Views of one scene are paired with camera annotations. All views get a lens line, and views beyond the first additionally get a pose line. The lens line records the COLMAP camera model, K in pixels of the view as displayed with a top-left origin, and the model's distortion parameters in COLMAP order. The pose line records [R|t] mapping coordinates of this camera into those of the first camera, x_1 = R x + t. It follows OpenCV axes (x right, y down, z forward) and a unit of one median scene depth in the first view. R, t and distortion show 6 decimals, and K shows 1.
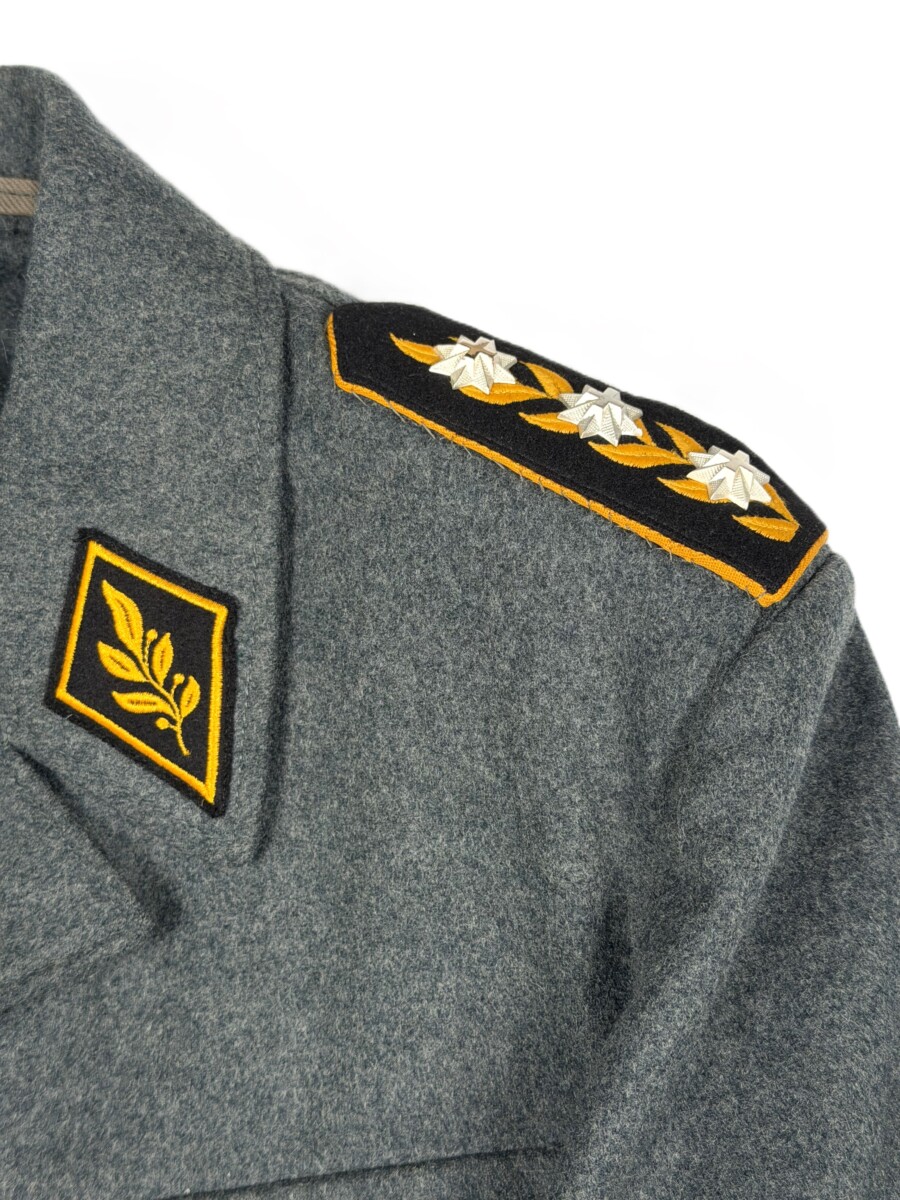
lens RADIAL K [[1692.4, 0, 453.2], [0, 1692.4, 601.3], [0, 0, 1]] dist [0.108511, 0.000000]
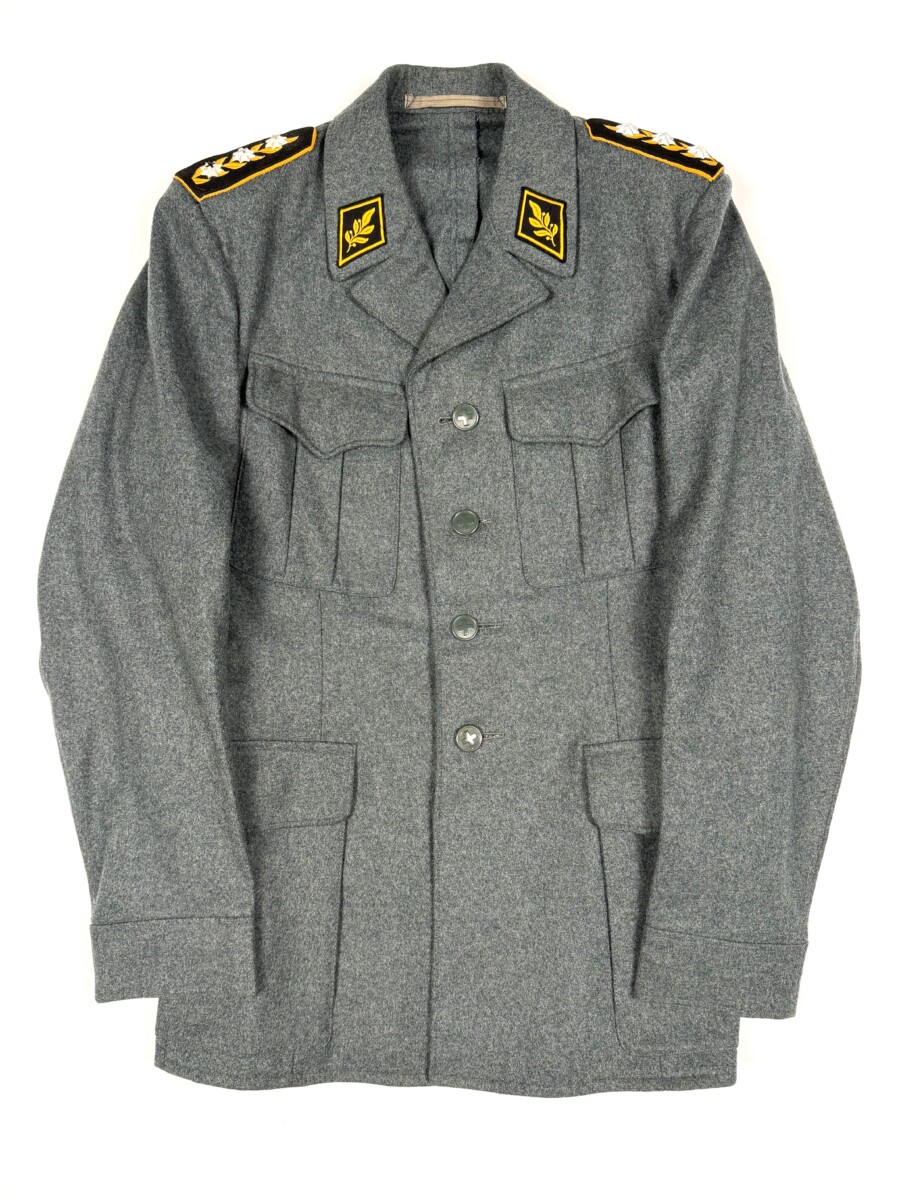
lens RADIAL K [[940.4, 0, 447.4], [0, 940.4, 599.9], [0, 0, 1]] dist [-0.002560, -0.005232]
pose [[0.997328, -0.072496, -0.009035, -0.432806], [0.073046, 0.991666, 0.106130, 0.629171], [0.001265, -0.106506, 0.994311, -1.152215]]
